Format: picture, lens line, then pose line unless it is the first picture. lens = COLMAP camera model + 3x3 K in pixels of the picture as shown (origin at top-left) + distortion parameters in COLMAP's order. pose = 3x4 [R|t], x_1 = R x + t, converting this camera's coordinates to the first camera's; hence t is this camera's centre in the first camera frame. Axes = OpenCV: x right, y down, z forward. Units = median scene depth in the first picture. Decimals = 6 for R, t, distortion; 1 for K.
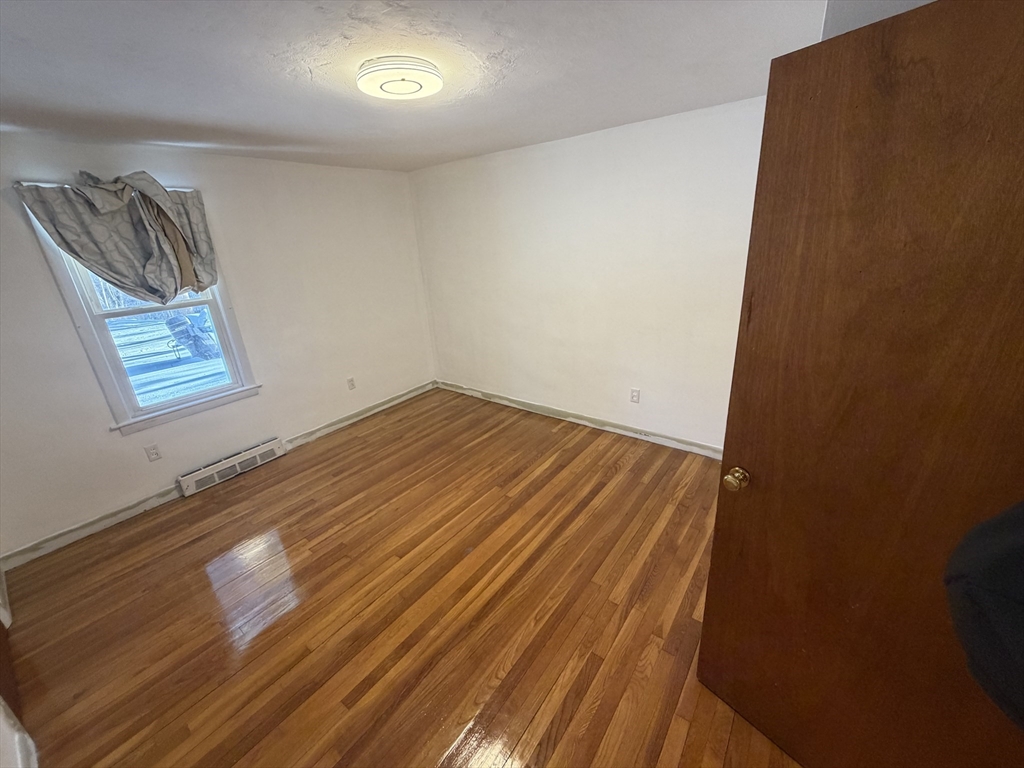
lens RADIAL K [[411.0, 0, 512.6], [0, 411.0, 391.8], [0, 0, 1]] dist [0.000325, 0.000225]
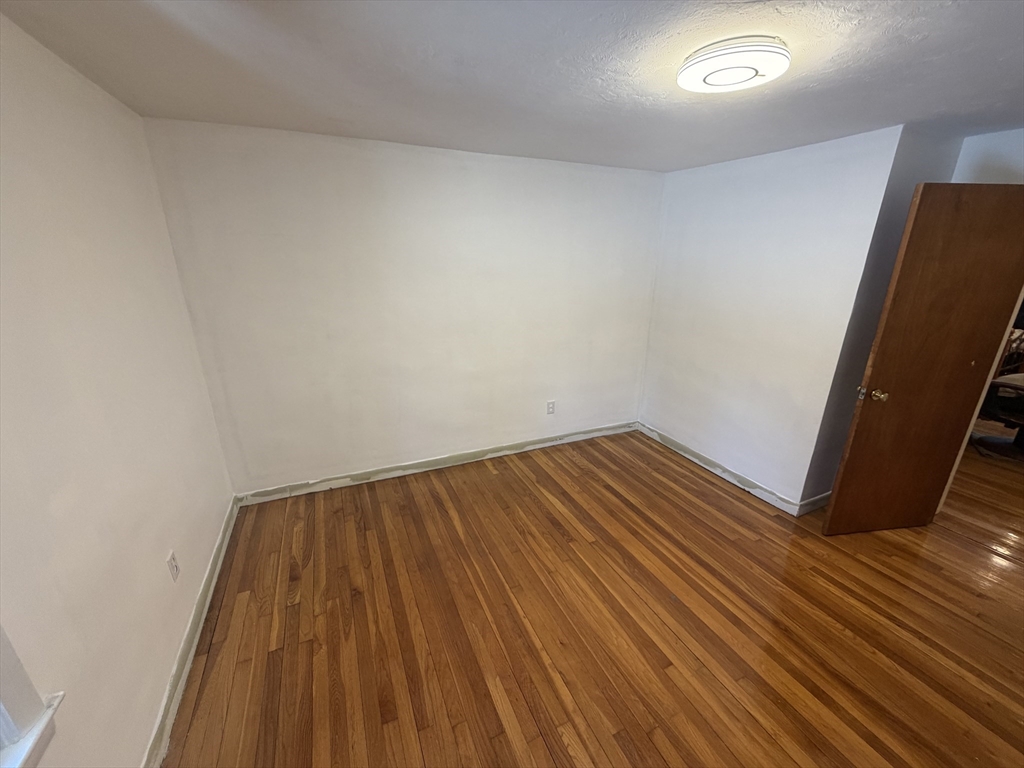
lens RADIAL K [[411.0, 0, 506.5], [0, 411.0, 388.7], [0, 0, 1]] dist [0.000325, 0.000225]
pose [[0.471253, -0.218664, 0.854463, -0.648983], [0.281963, 0.955292, 0.088959, -0.161425], [-0.835714, 0.199004, 0.511840, 0.518790]]
